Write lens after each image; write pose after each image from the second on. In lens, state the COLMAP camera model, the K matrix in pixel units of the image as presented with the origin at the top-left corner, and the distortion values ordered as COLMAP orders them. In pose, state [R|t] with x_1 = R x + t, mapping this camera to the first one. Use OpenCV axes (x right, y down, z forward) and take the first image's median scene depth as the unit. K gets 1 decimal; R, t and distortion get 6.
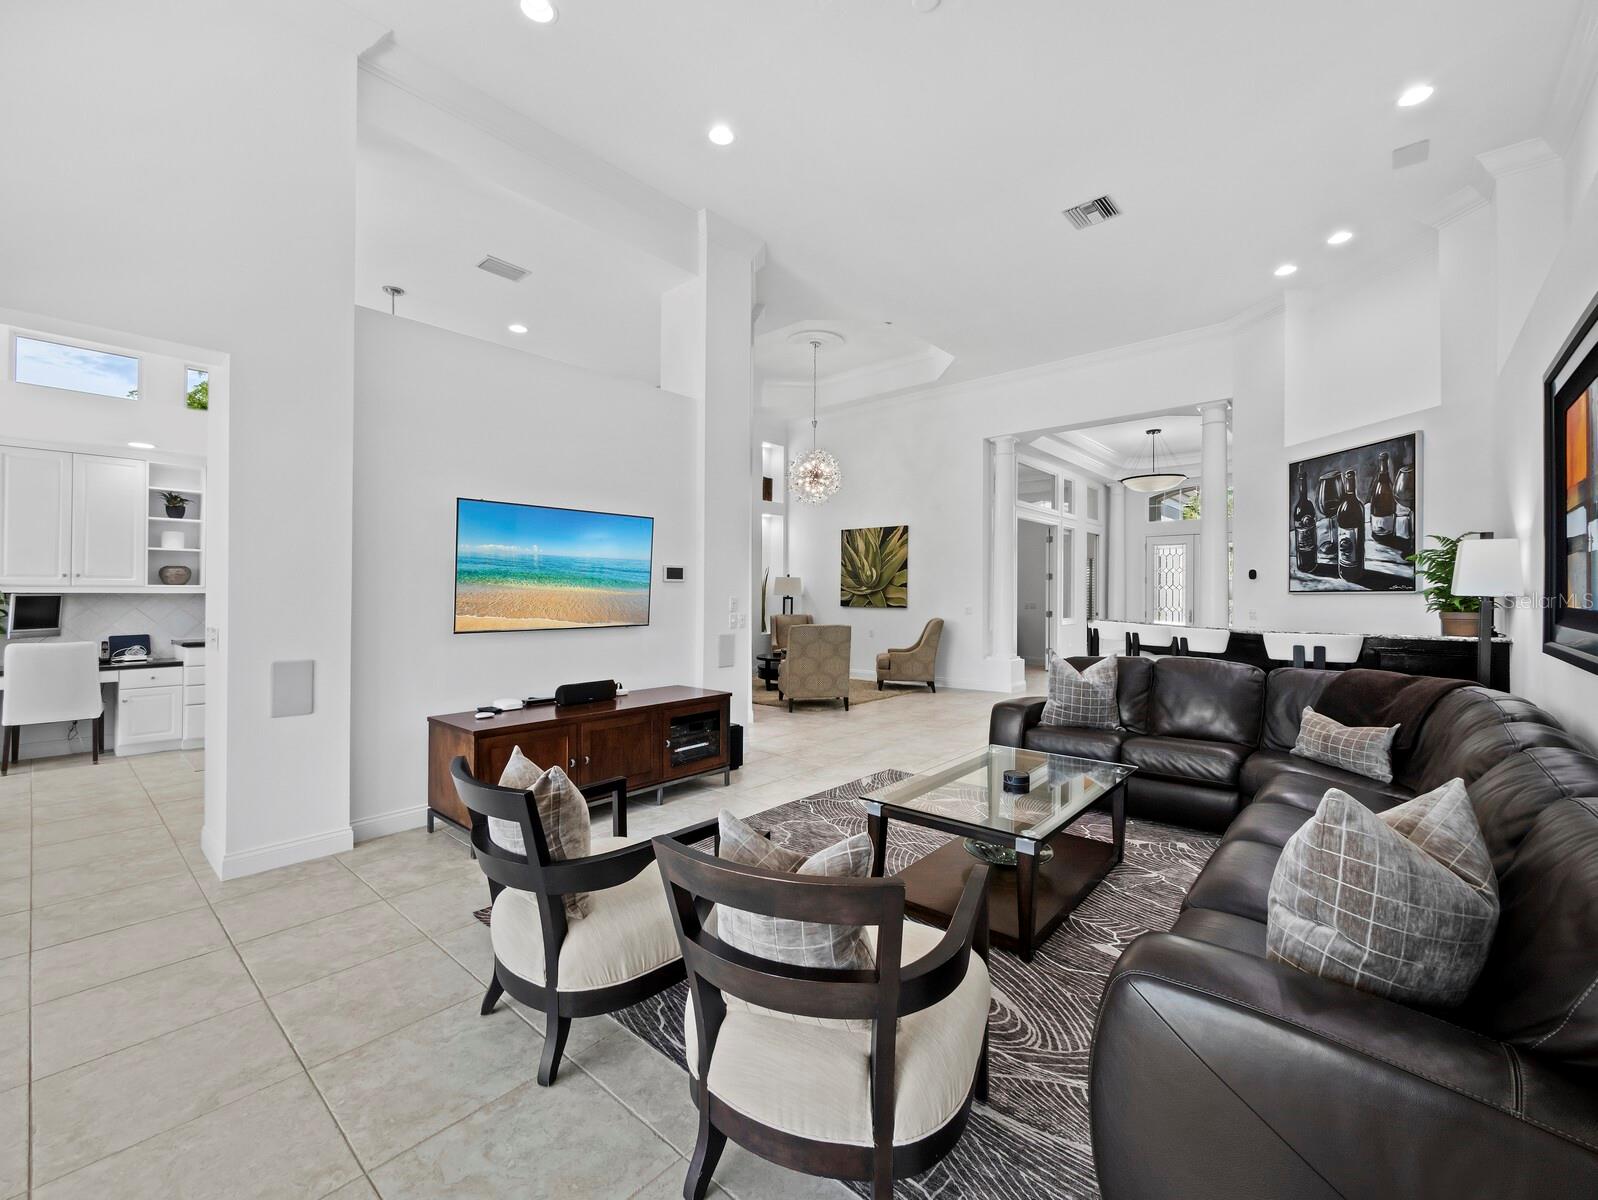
lens RADIAL K [[674.7, 0, 797.7], [0, 674.7, 590.6], [0, 0, 1]] dist [-0.000890, -0.000714]
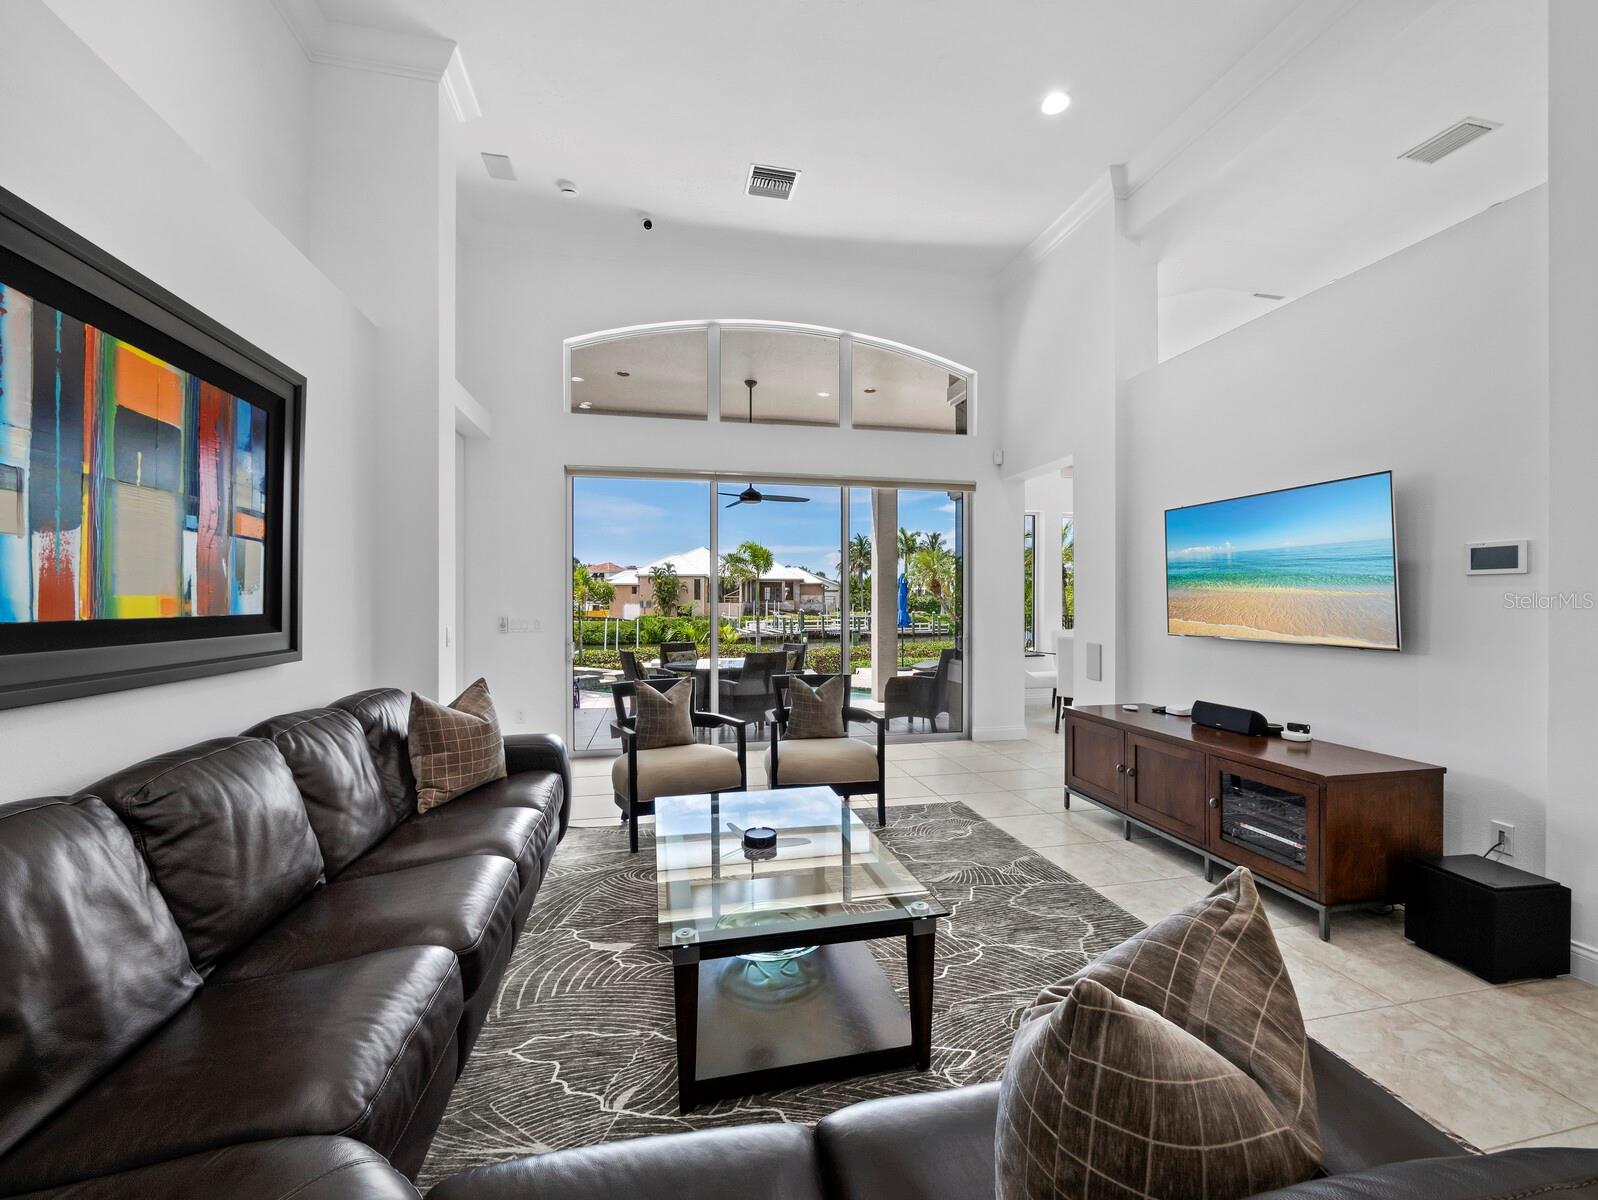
lens RADIAL K [[674.7, 0, 804.9], [0, 674.7, 603.1], [0, 0, 1]] dist [-0.000890, -0.000714]
pose [[-0.592860, 0.005517, -0.805287, 0.485042], [0.004341, 0.999984, 0.003655, 0.004973], [0.805294, -0.001328, -0.592874, 0.798681]]
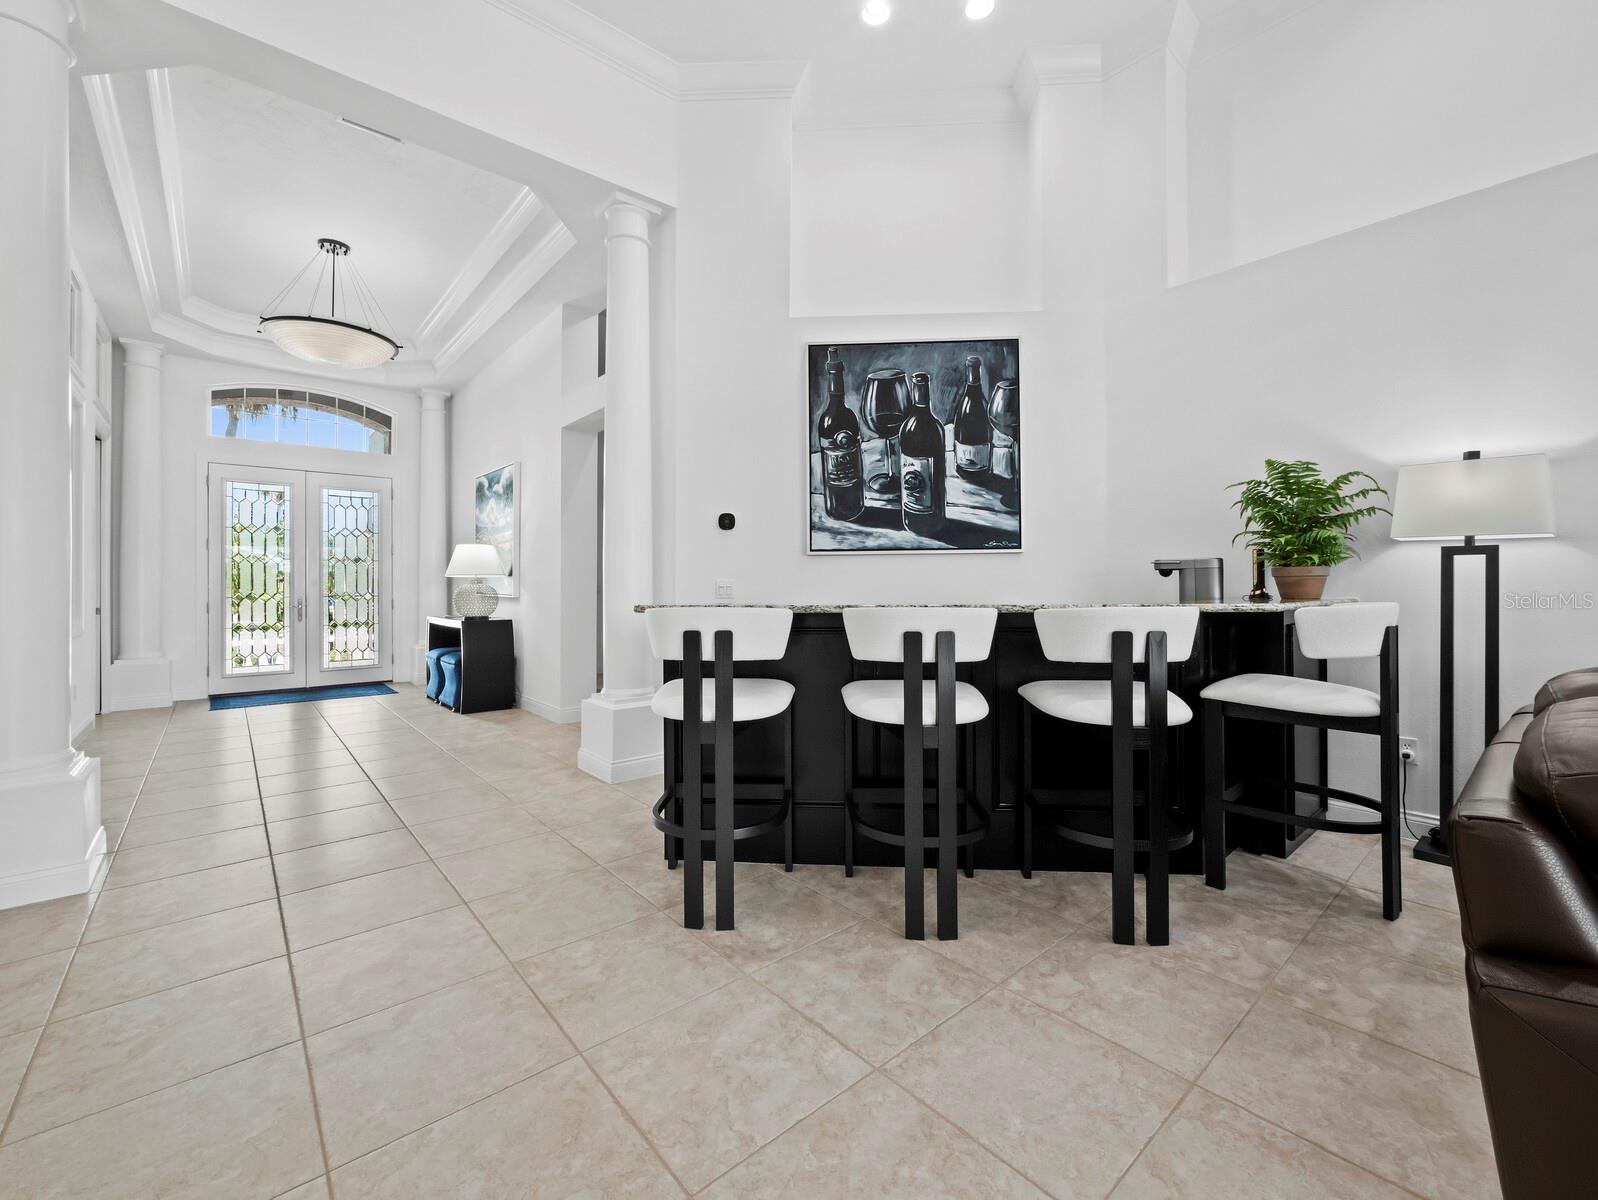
lens RADIAL K [[674.7, 0, 798.2], [0, 674.7, 592.3], [0, 0, 1]] dist [-0.000890, -0.000714]
pose [[0.138485, -0.006556, 0.990343, 0.124733], [-0.001033, 0.999977, 0.006765, 0.040800], [-0.990364, -0.001960, 0.138475, 1.045282]]
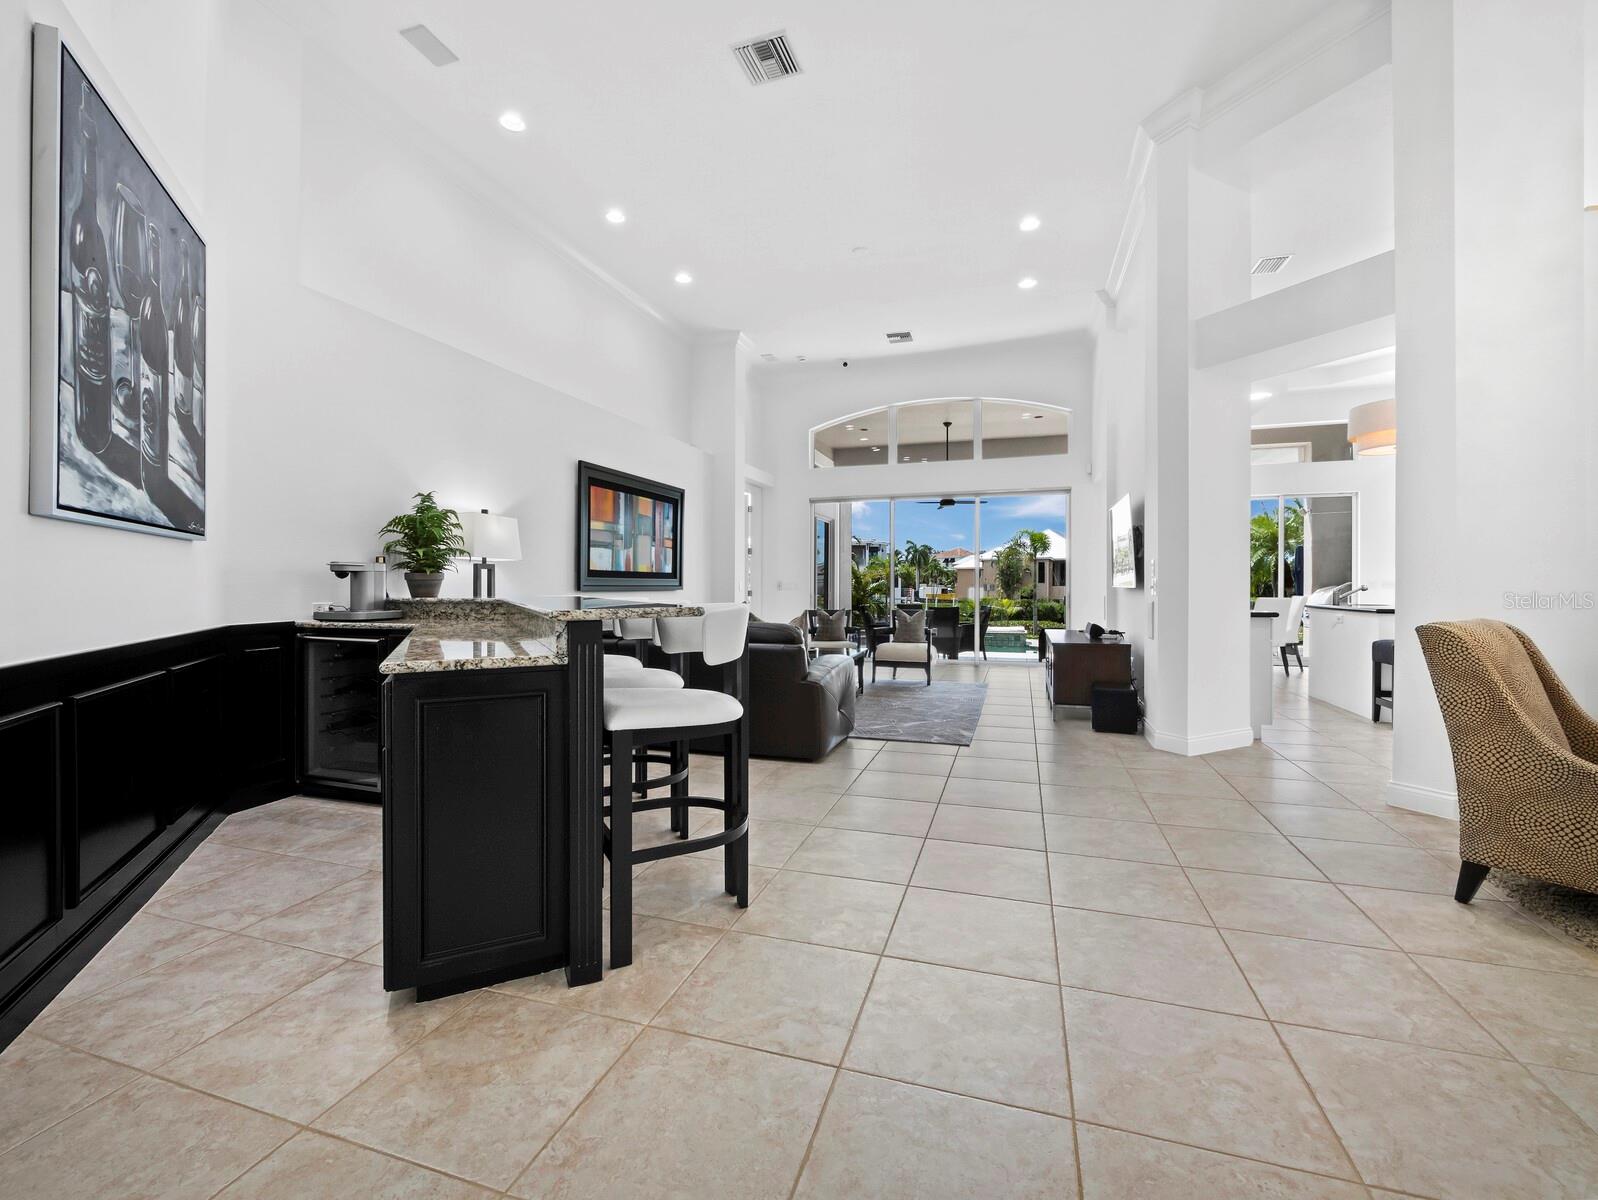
lens RADIAL K [[674.7, 0, 801.3], [0, 674.7, 587.1], [0, 0, 1]] dist [-0.000890, -0.000714]
pose [[-0.917611, 0.004517, -0.397453, 0.629971], [0.004988, 0.999988, -0.000150, 0.041253], [0.397448, -0.002120, -0.917622, 1.552344]]
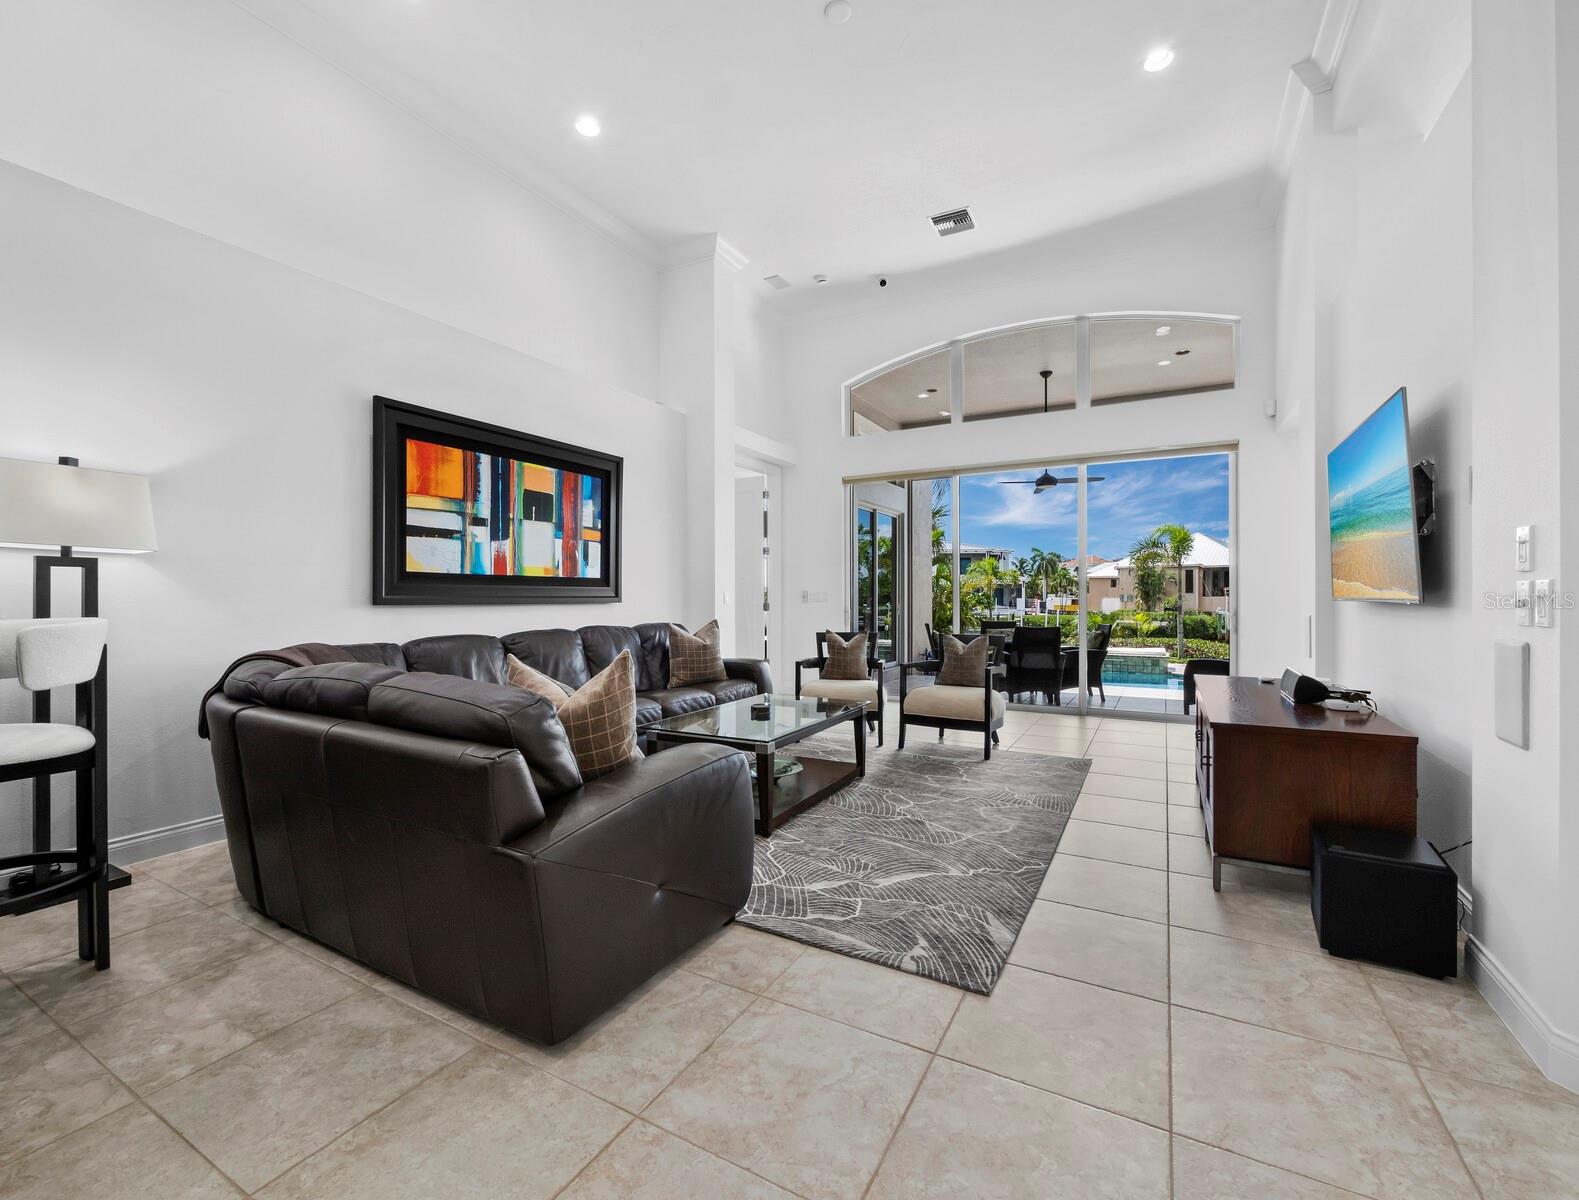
lens RADIAL K [[674.7, 0, 794.3], [0, 674.7, 596.3], [0, 0, 1]] dist [-0.002479, -0.000834]
pose [[-0.975763, 0.003868, -0.218798, 0.284462], [0.004658, 0.999984, -0.003096, 0.040588], [0.218783, -0.004040, -0.975765, 1.185458]]
